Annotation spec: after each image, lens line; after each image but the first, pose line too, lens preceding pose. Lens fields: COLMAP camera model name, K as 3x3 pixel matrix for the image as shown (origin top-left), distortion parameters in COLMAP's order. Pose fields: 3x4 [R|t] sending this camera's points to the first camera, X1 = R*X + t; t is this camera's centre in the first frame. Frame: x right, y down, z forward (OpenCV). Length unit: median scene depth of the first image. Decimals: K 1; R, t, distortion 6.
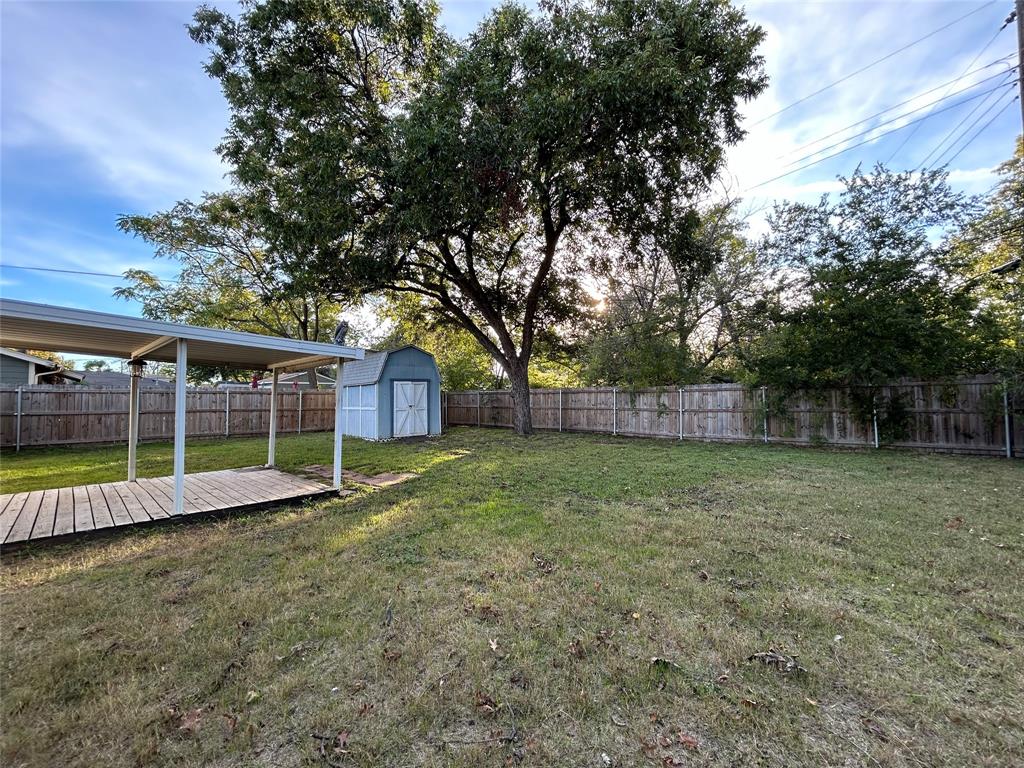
lens RADIAL K [[412.9, 0, 512.6], [0, 412.9, 382.3], [0, 0, 1]] dist [0.000813, 0.000136]
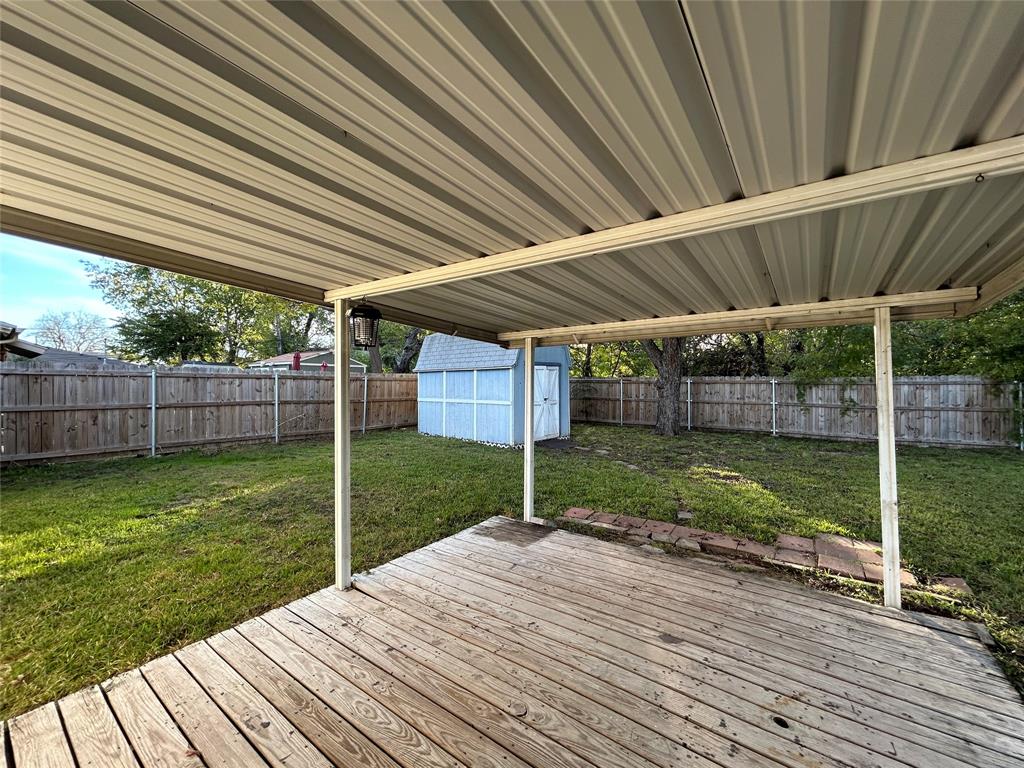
lens RADIAL K [[412.9, 0, 512.6], [0, 412.9, 382.3], [0, 0, 1]] dist [0.000813, 0.000136]
pose [[0.993270, 0.013279, 0.115060, -0.388947], [-0.017179, 0.999309, 0.032969, 0.003787], [-0.114543, -0.034724, 0.992811, 0.269170]]
